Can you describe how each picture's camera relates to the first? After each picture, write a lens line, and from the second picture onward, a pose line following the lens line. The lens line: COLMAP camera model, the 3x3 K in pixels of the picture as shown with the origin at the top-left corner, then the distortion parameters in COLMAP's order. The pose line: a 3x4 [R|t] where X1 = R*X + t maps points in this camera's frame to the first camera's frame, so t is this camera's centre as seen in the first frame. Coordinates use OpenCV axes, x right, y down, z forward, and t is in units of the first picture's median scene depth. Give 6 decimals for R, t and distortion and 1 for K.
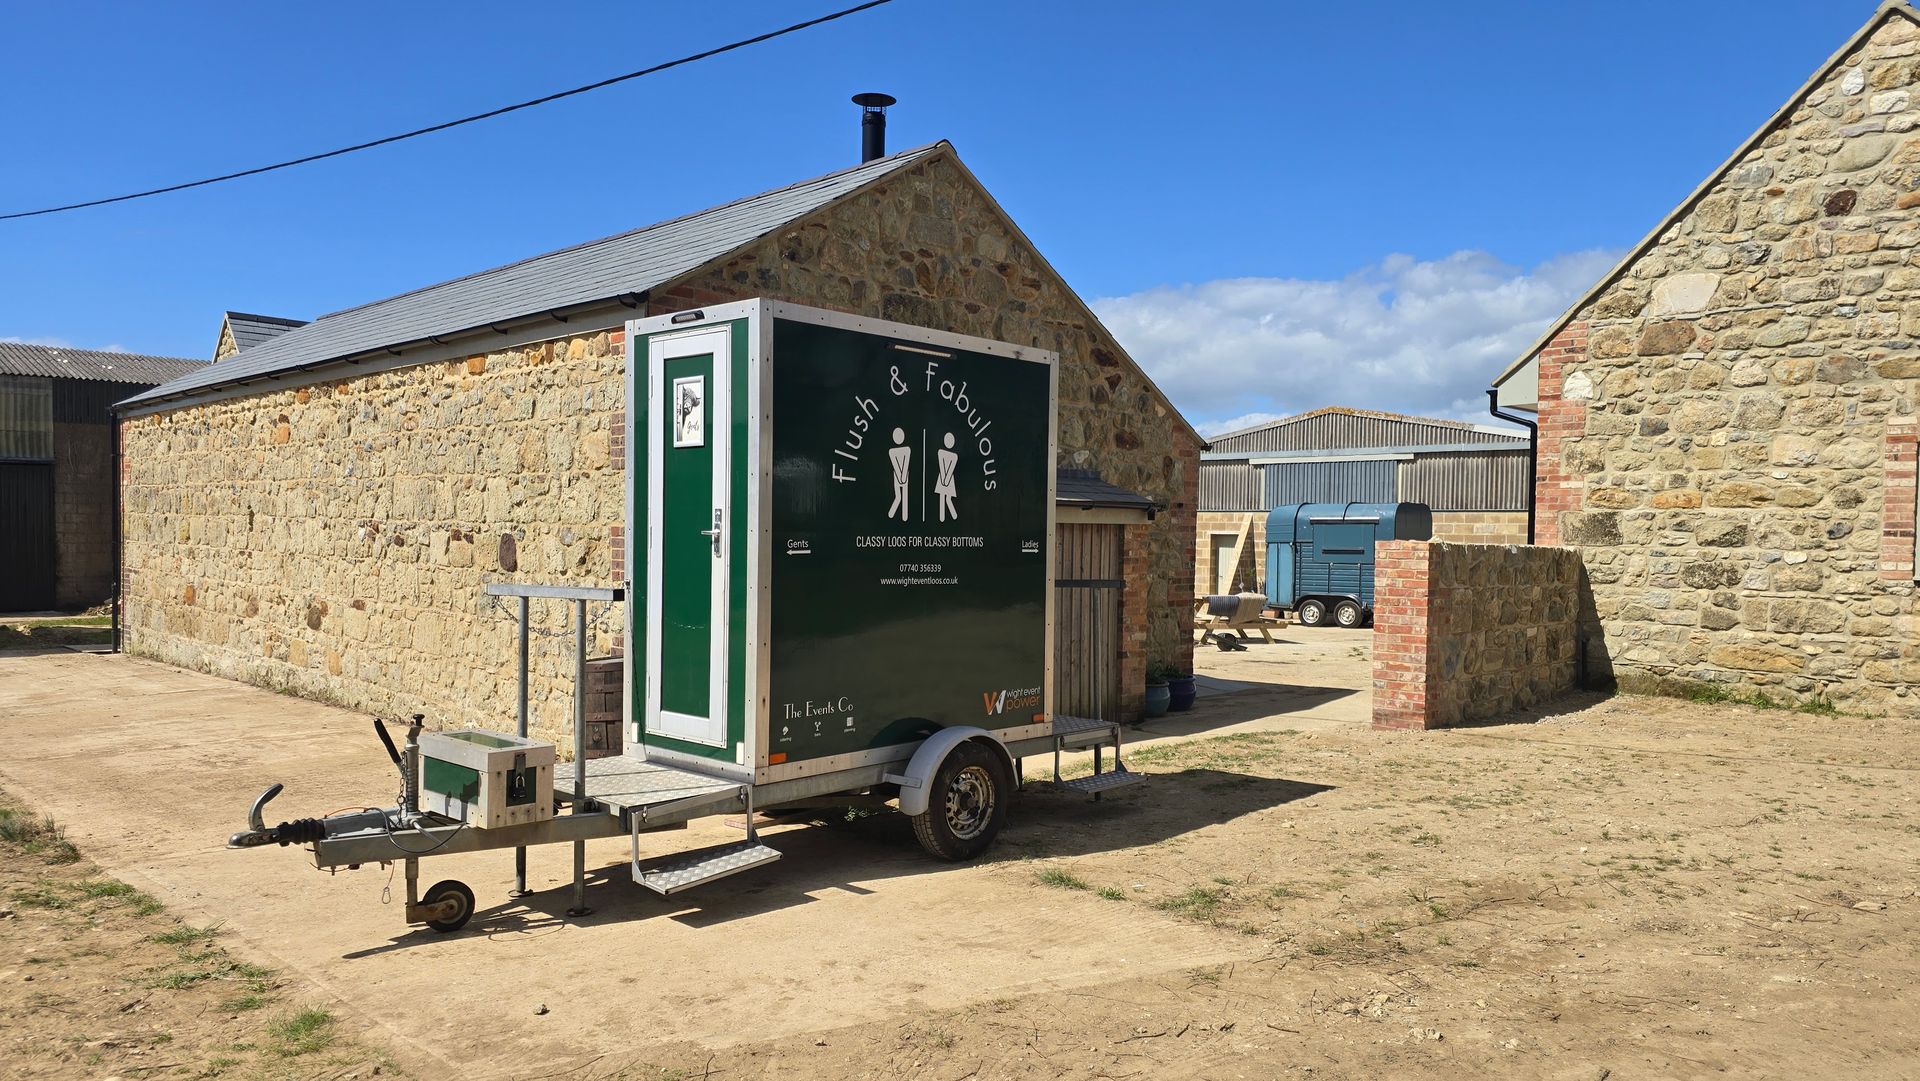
lens RADIAL K [[1263.0, 0, 959.7], [0, 1263.0, 567.0], [0, 0, 1]] dist [0.071158, -0.065993]
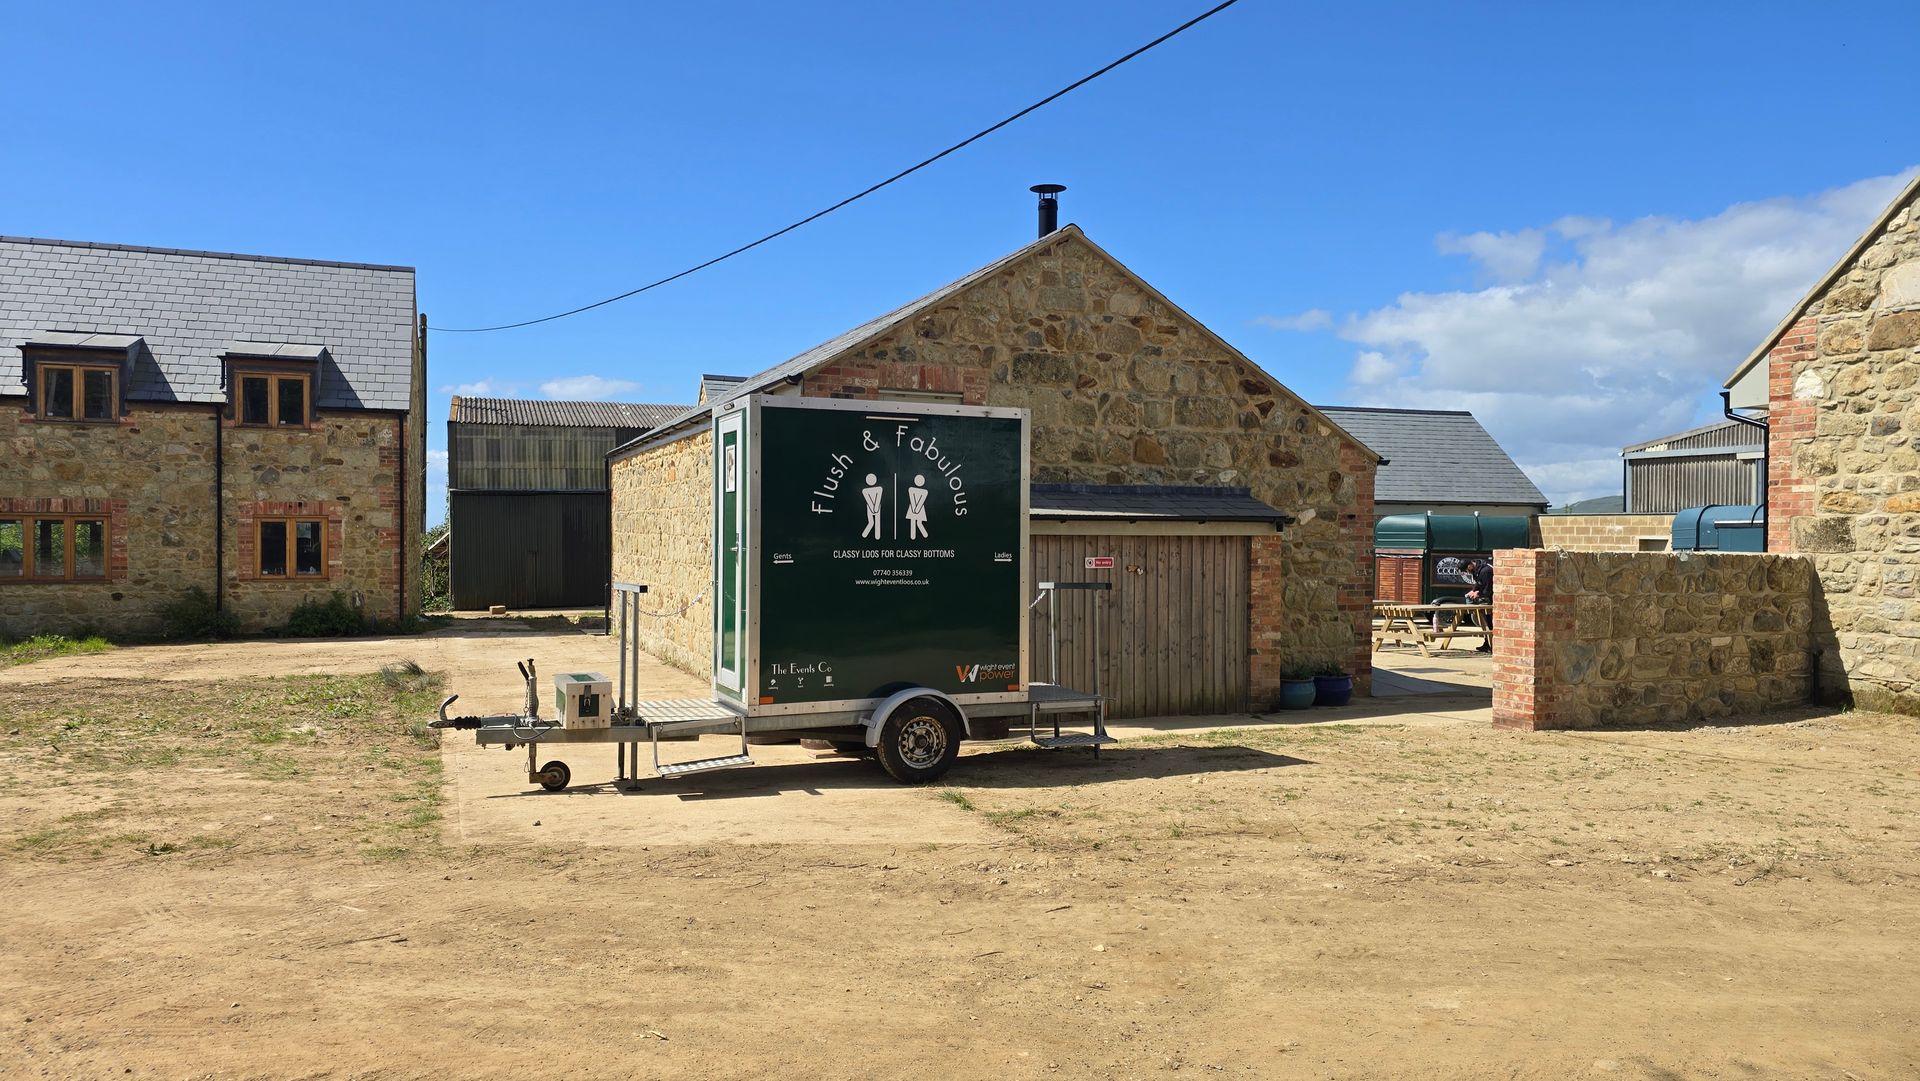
lens RADIAL K [[1272.9, 0, 969.9], [0, 1272.9, 547.3], [0, 0, 1]] dist [0.089004, -0.096770]
pose [[0.922028, -0.005414, -0.387085, 0.317476], [-0.002727, 0.999787, -0.020478, 0.000697], [0.387113, 0.019936, 0.921817, -0.142074]]
